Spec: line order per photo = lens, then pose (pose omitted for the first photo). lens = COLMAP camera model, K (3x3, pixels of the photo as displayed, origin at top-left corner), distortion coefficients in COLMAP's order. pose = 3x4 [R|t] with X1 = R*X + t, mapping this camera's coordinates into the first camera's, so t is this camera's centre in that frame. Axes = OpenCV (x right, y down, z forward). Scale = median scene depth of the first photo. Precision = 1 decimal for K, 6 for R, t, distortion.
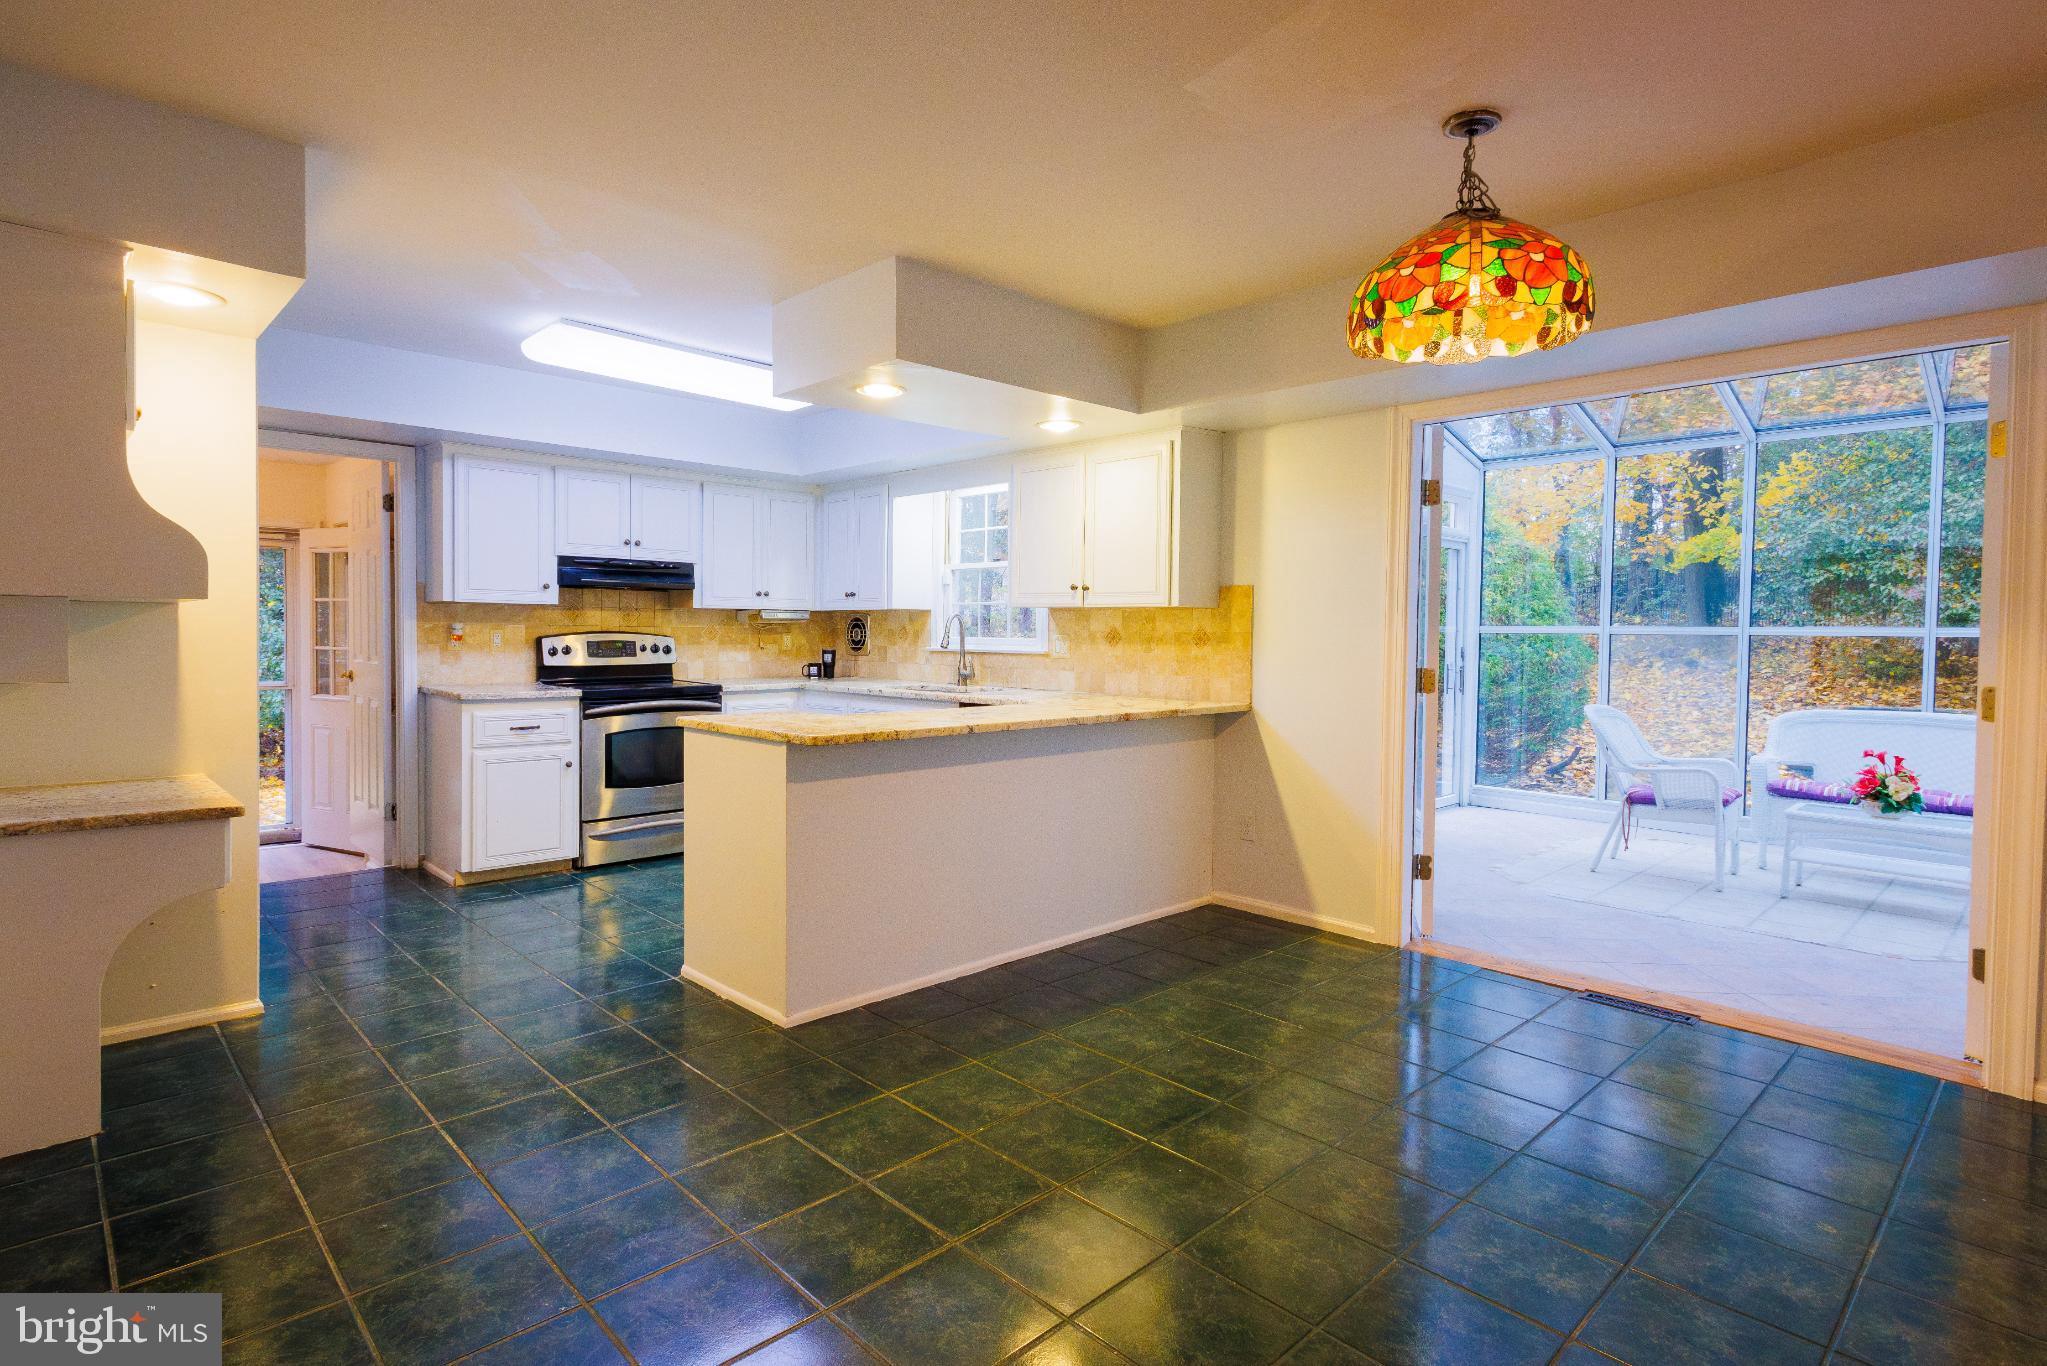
lens RADIAL K [[1046.5, 0, 965.0], [0, 1046.5, 665.9], [0, 0, 1]] dist [-0.004208, -0.000872]
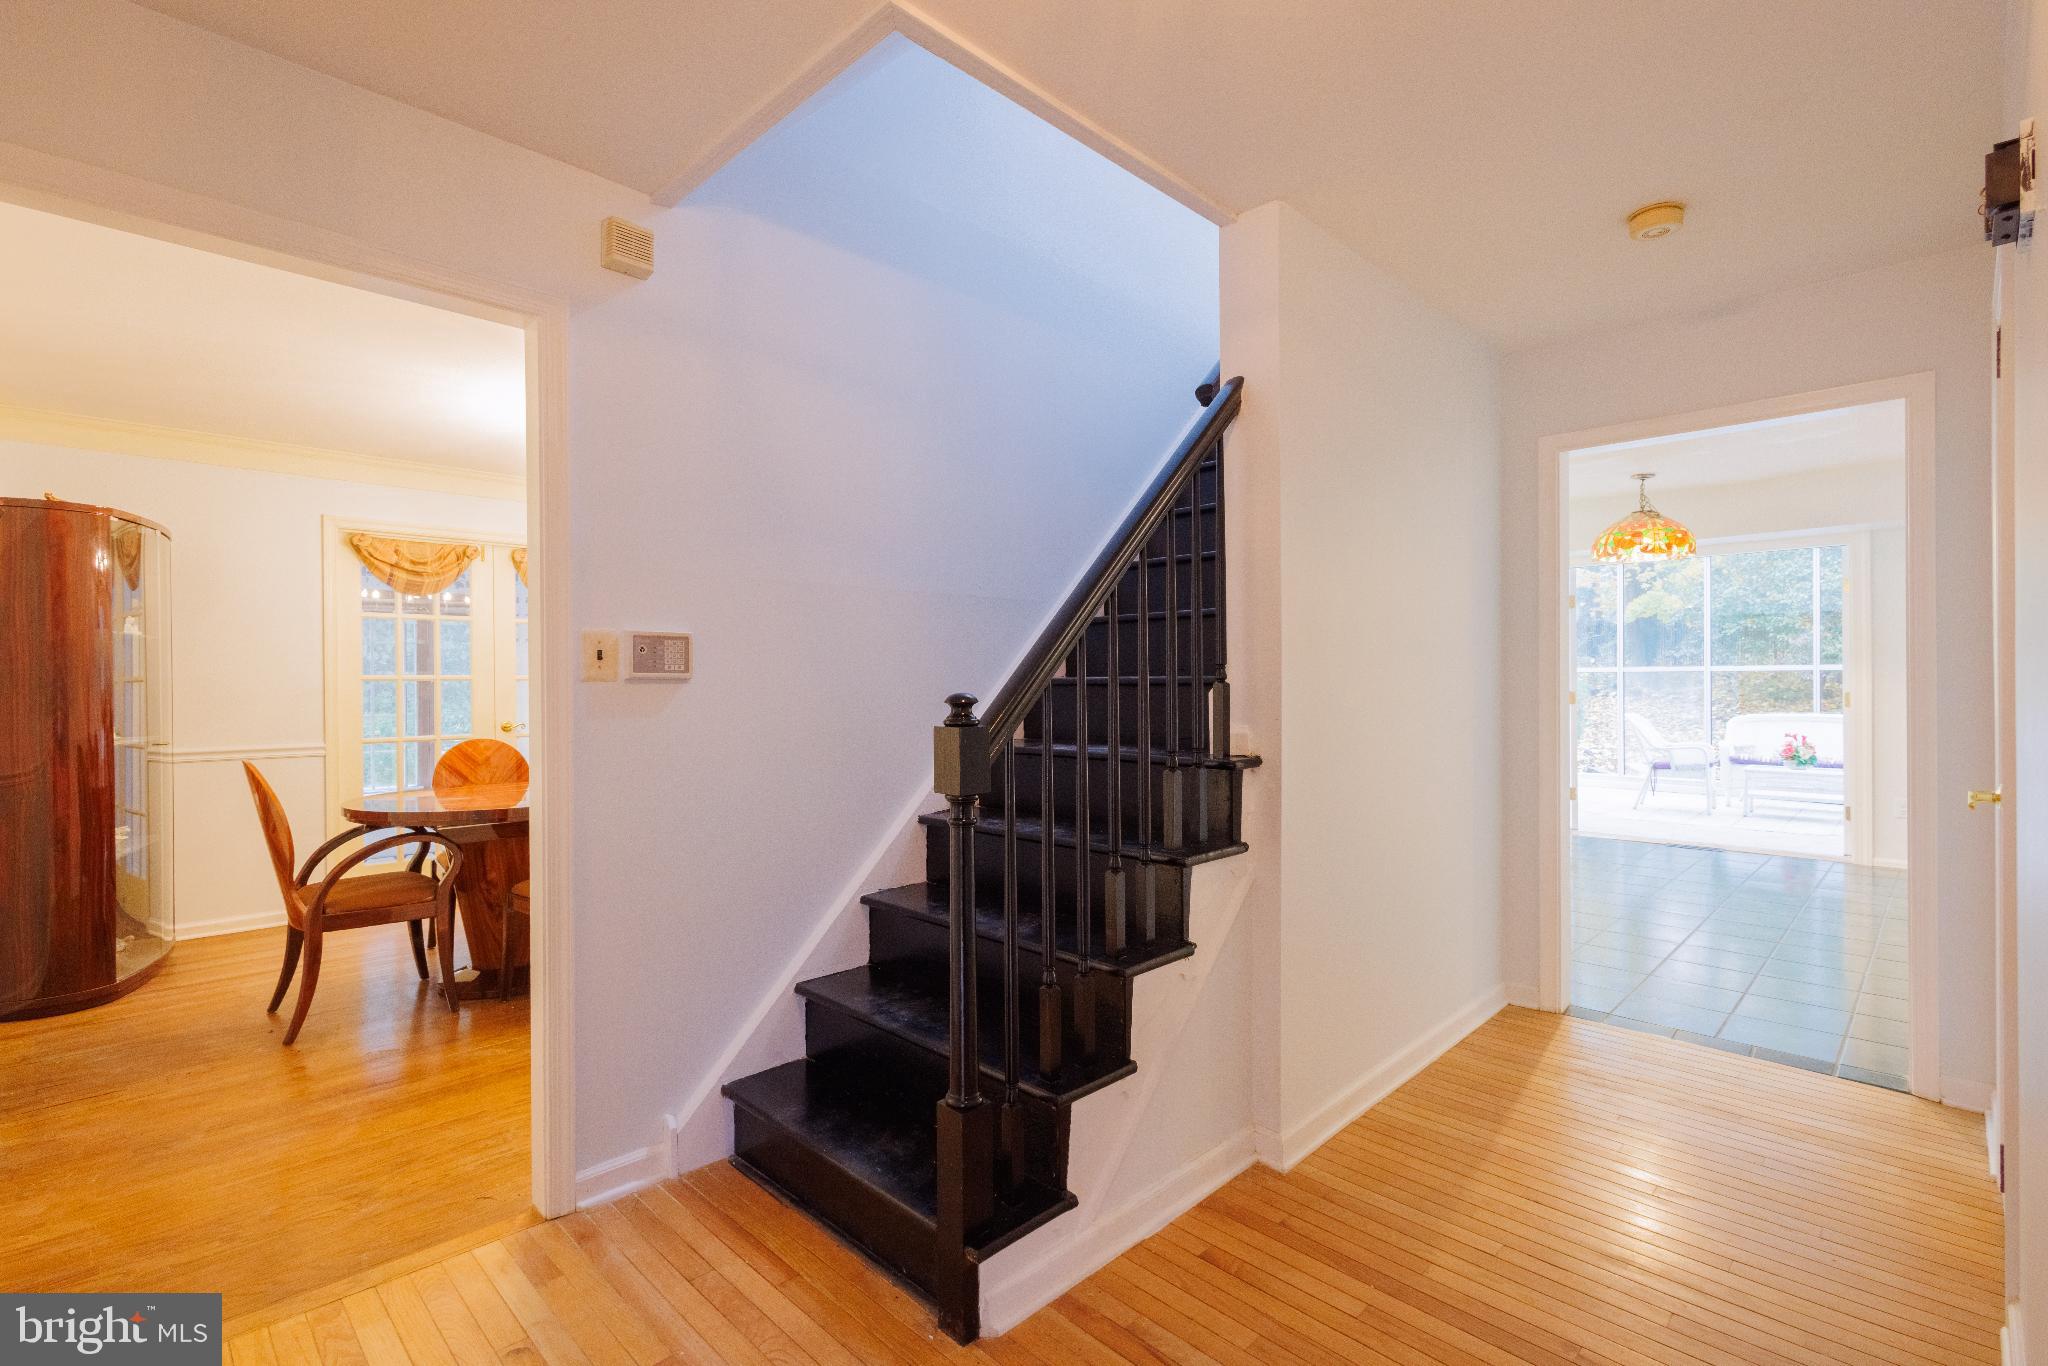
lens RADIAL K [[923.4, 0, 1027.9], [0, 923.4, 687.0], [0, 0, 1]] dist [-0.000082, 0.000232]
pose [[0.998760, -0.018962, 0.046038, -0.388656], [0.020089, 0.999506, -0.024156, 0.008431], [-0.045558, 0.025051, 0.998648, -0.404209]]
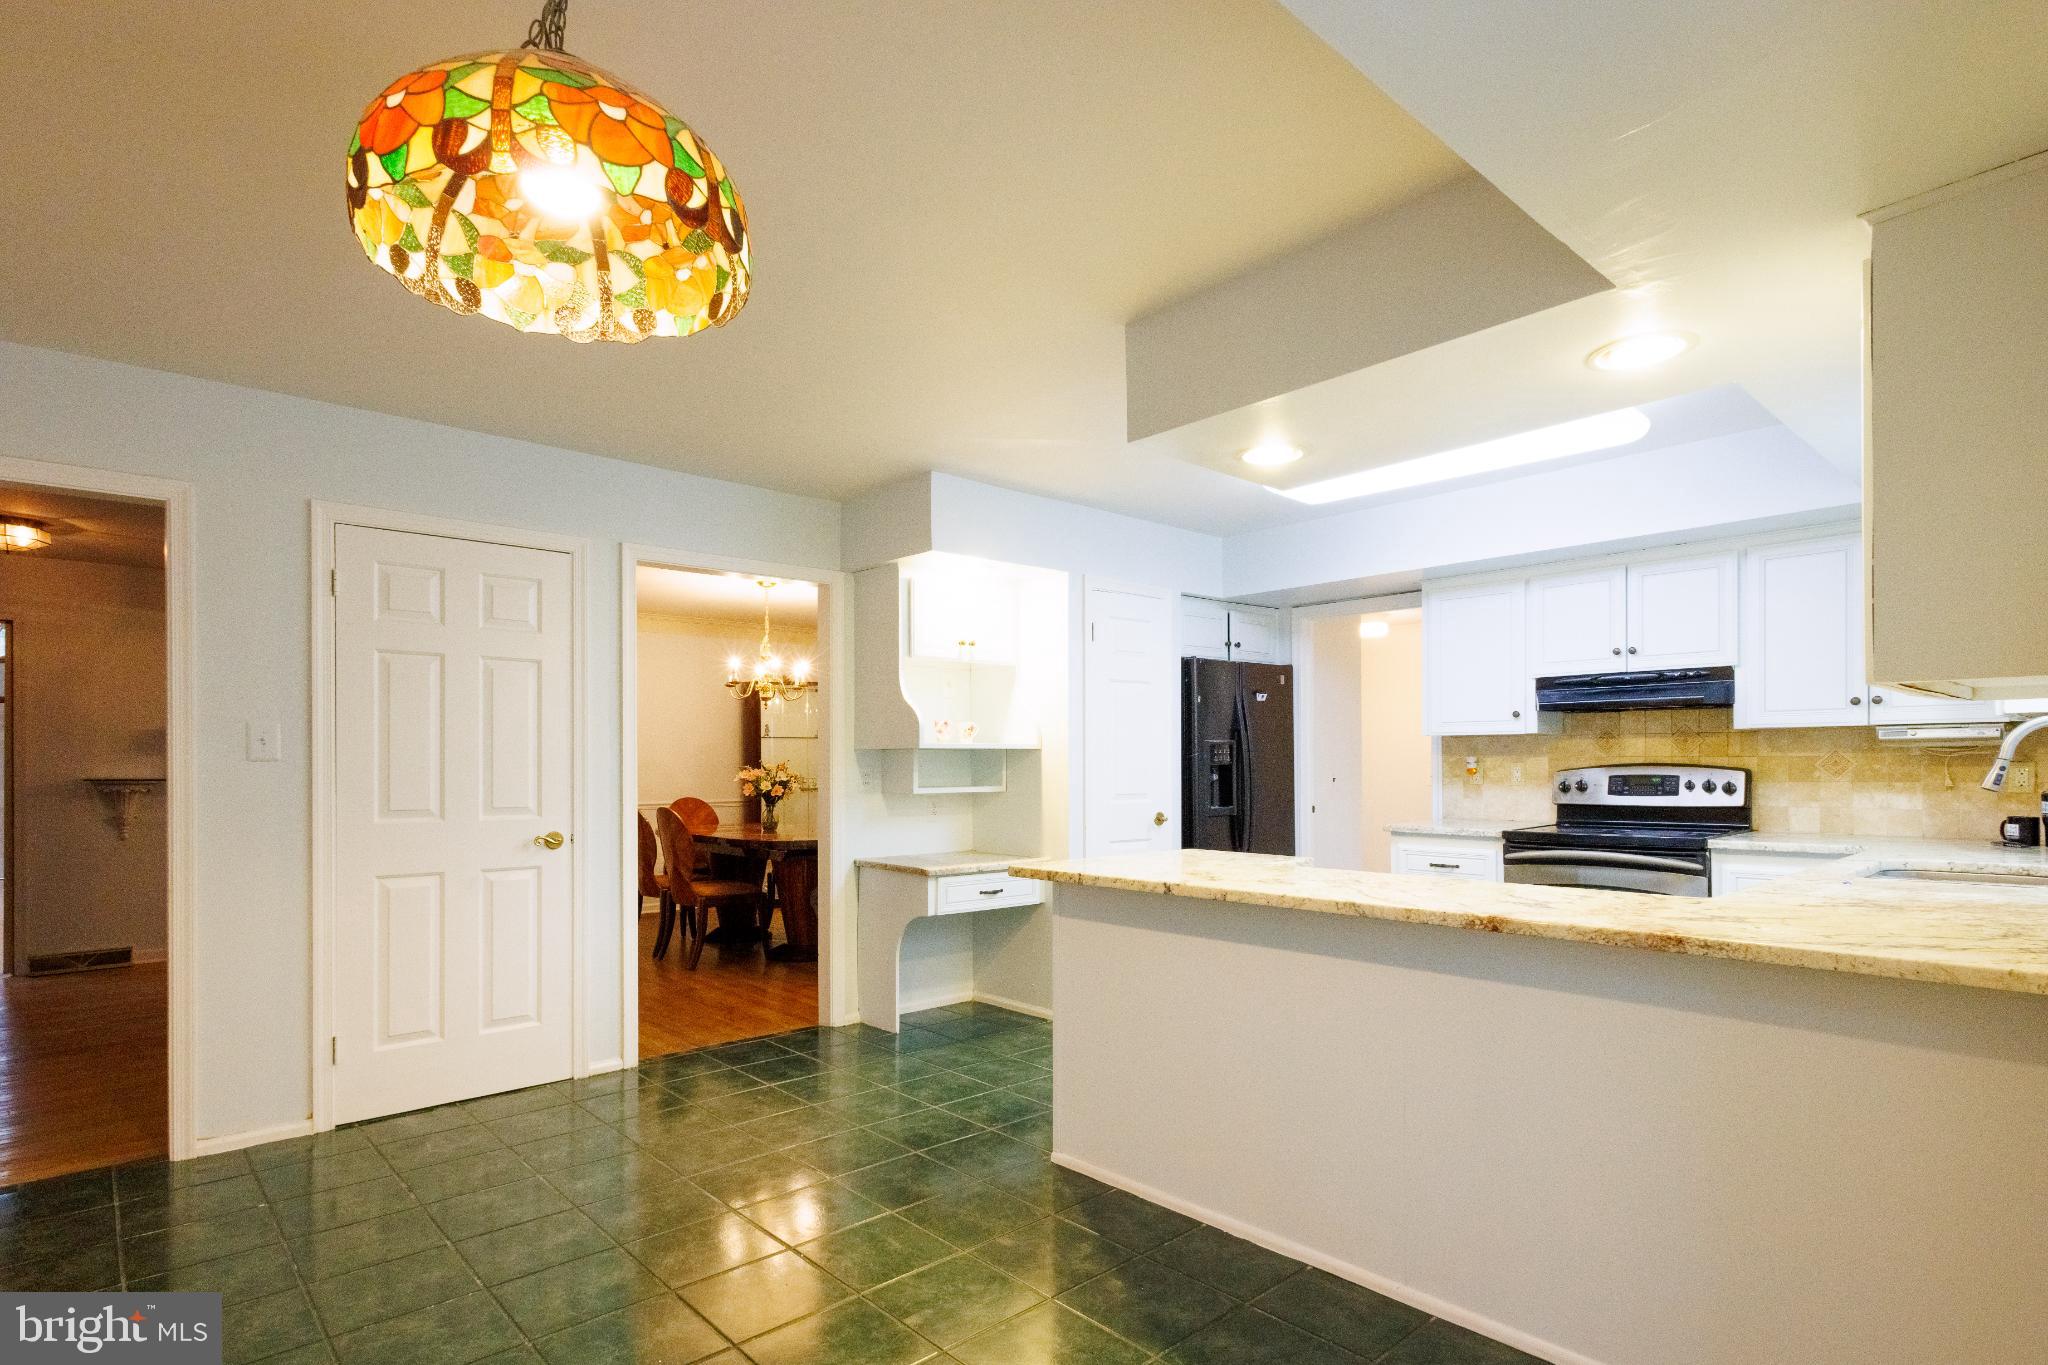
lens RADIAL K [[1028.5, 0, 984.2], [0, 1028.5, 760.1], [0, 0, 1]] dist [0.000952, 0.000291]
pose [[-0.023599, -0.012080, -0.999649, 0.467524], [-0.028923, 0.999517, -0.011396, -0.012428], [0.999303, 0.028644, -0.023937, 0.537349]]
